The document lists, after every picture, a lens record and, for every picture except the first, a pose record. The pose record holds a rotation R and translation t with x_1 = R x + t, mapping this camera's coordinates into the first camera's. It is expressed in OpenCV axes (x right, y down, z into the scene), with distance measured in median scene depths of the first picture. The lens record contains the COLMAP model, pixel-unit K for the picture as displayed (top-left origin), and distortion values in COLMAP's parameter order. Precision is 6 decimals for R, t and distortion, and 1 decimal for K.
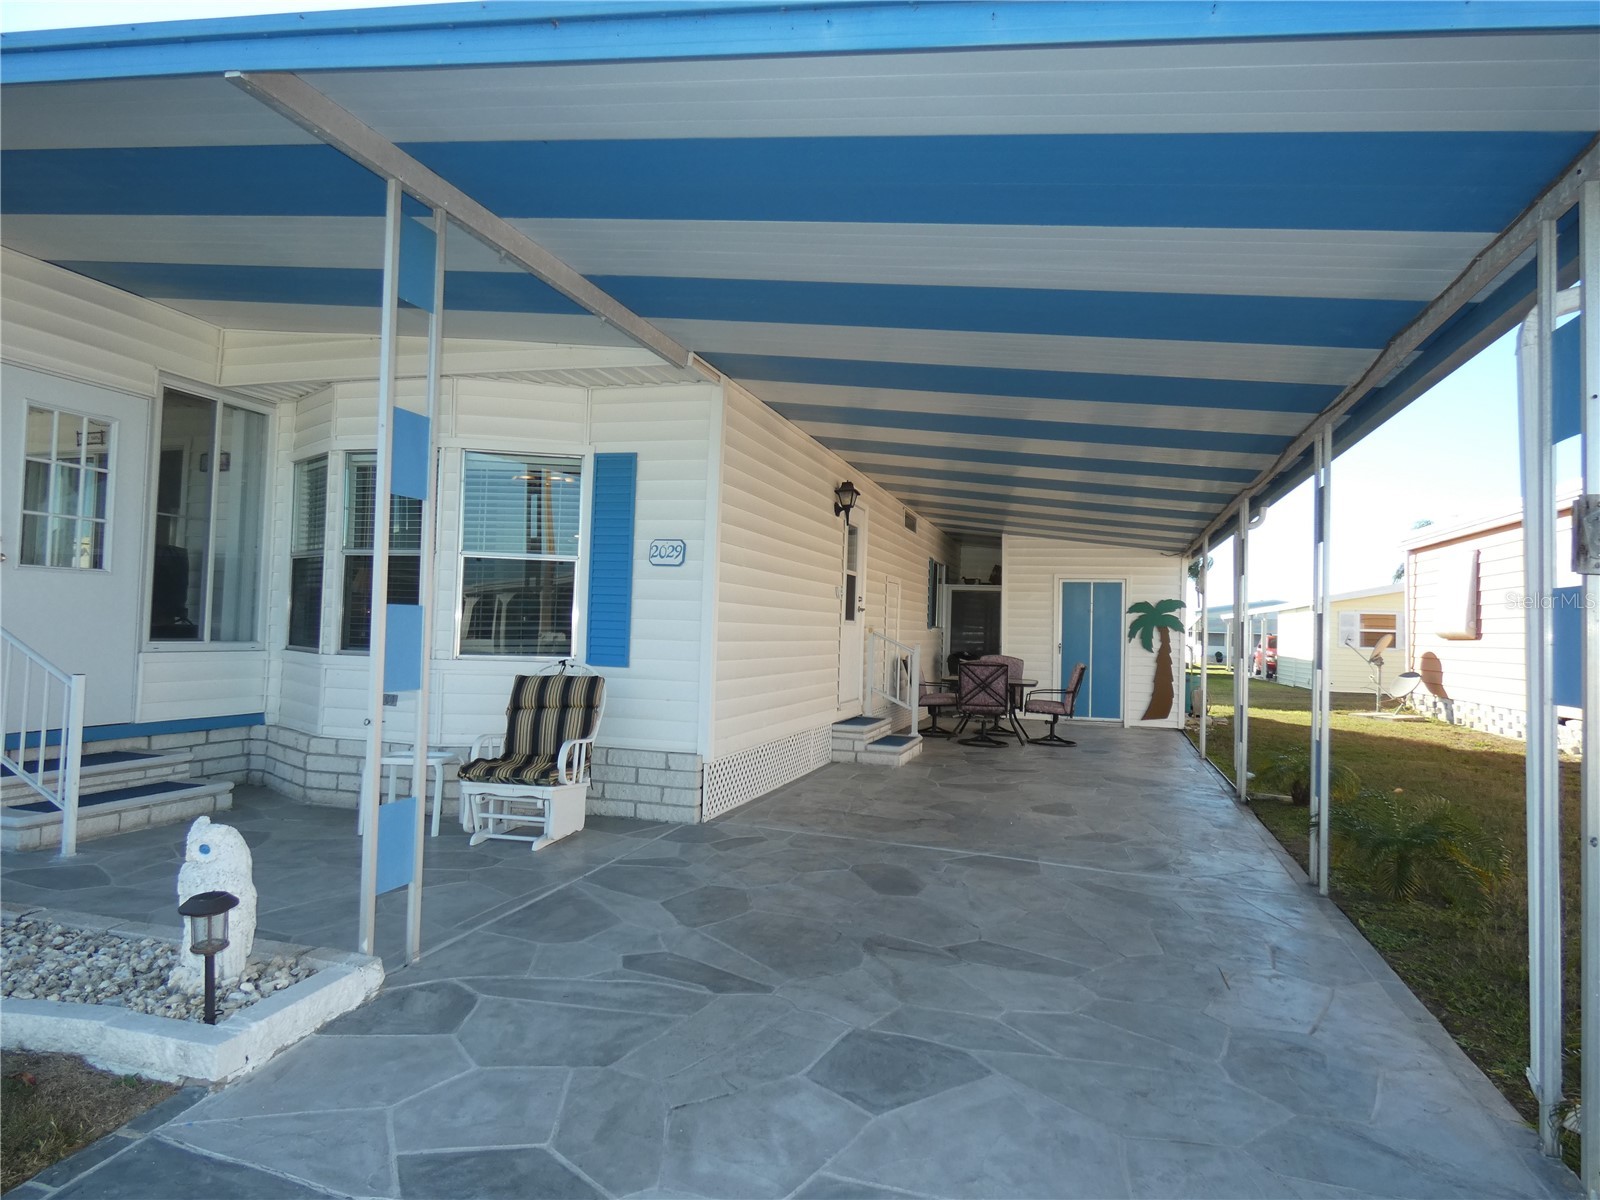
lens RADIAL K [[962.9, 0, 802.9], [0, 962.9, 595.3], [0, 0, 1]] dist [0.002162, 0.004293]
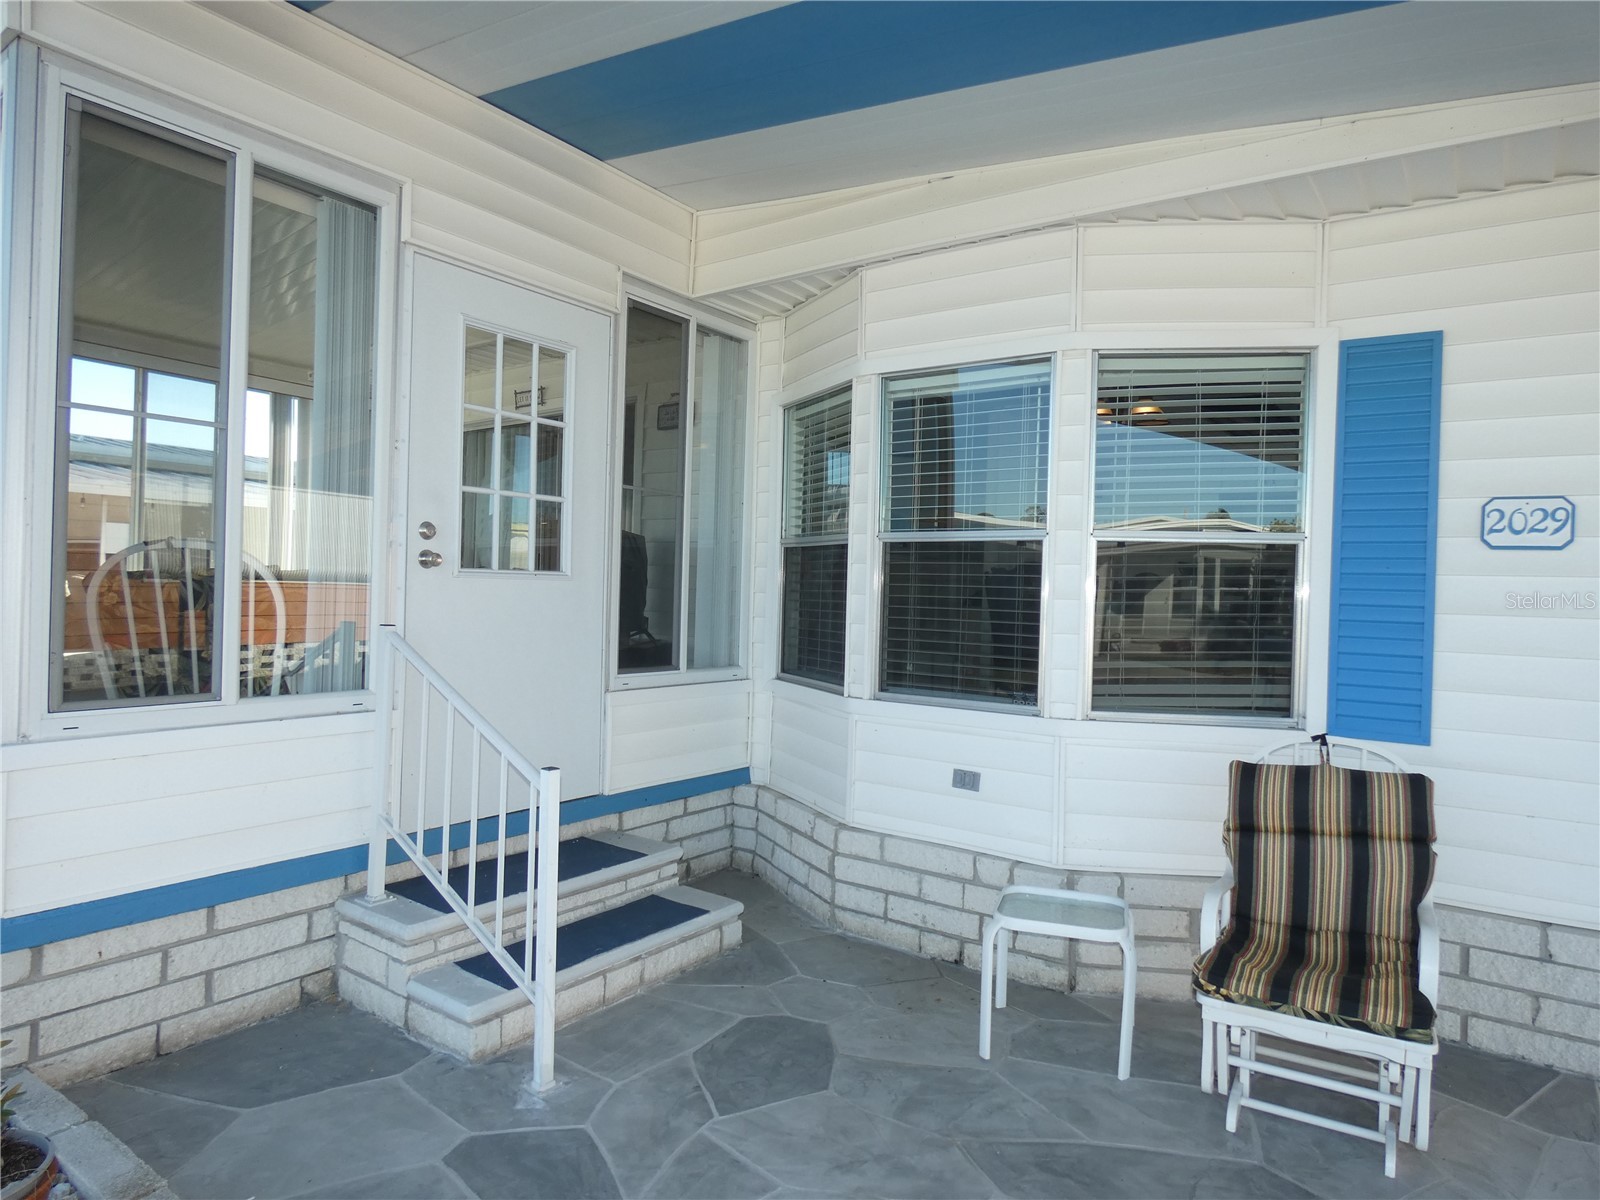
lens RADIAL K [[940.6, 0, 800.0], [0, 940.6, 600.0], [0, 0, 1]] dist [-0.021926, -0.000284]
pose [[0.943775, -0.002452, -0.330579, -0.332203], [0.014091, 0.999362, 0.032817, -0.025055], [0.330287, -0.035630, 0.943208, 0.412589]]
